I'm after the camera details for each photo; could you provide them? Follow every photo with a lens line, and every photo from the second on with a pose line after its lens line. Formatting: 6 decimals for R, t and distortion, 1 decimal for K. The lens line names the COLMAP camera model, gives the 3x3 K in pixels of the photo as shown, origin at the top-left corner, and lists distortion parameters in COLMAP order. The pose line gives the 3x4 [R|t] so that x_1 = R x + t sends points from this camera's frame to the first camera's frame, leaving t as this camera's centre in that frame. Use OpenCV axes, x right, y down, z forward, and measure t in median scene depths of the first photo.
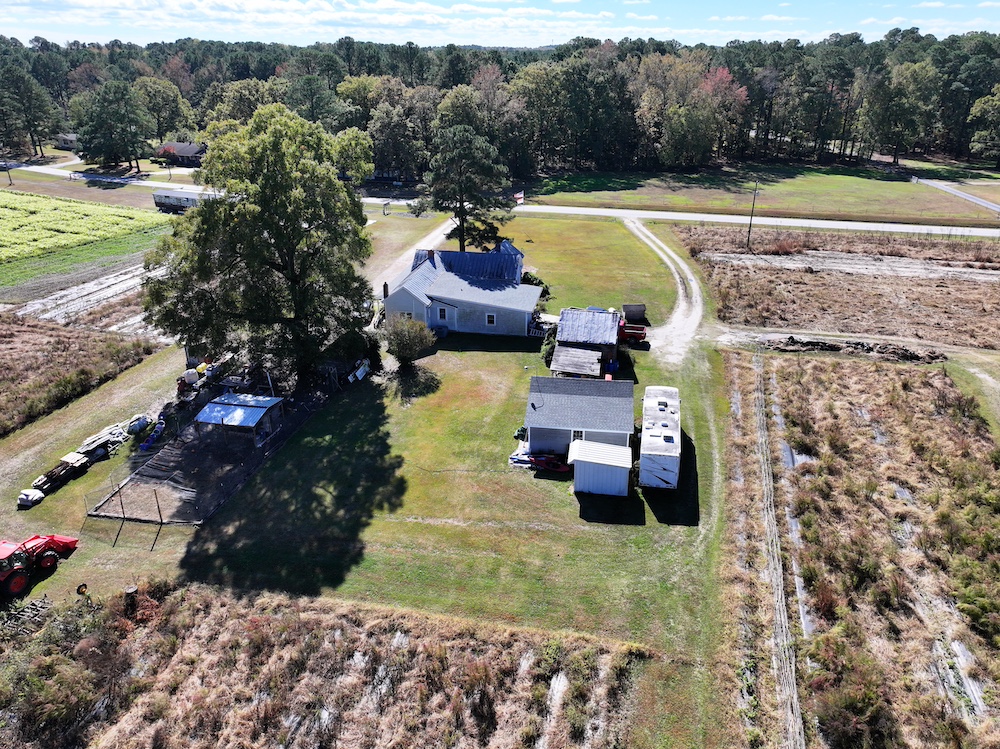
lens RADIAL K [[703.7, 0, 503.9], [0, 703.7, 373.0], [0, 0, 1]] dist [-0.008712, 0.031024]
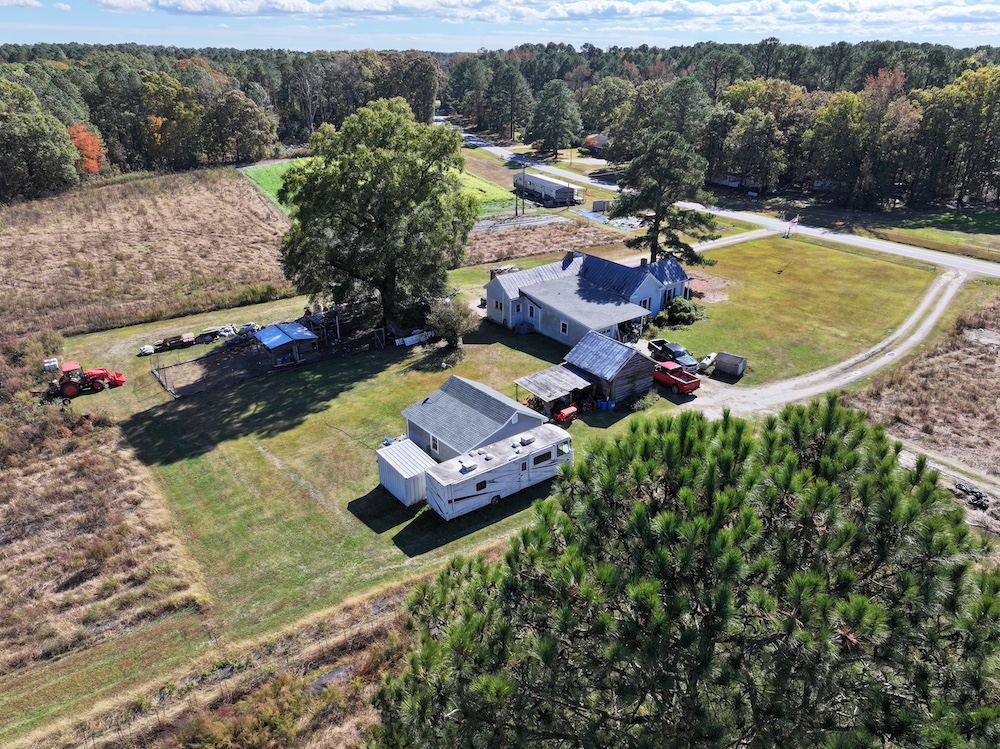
lens RADIAL K [[703.7, 0, 503.9], [0, 703.7, 373.0], [0, 0, 1]] dist [-0.008712, 0.031024]
pose [[0.740716, 0.277325, -0.611908, 0.712615], [-0.278865, 0.955569, 0.095511, -0.115549], [0.611208, 0.099893, 0.785141, 0.256892]]
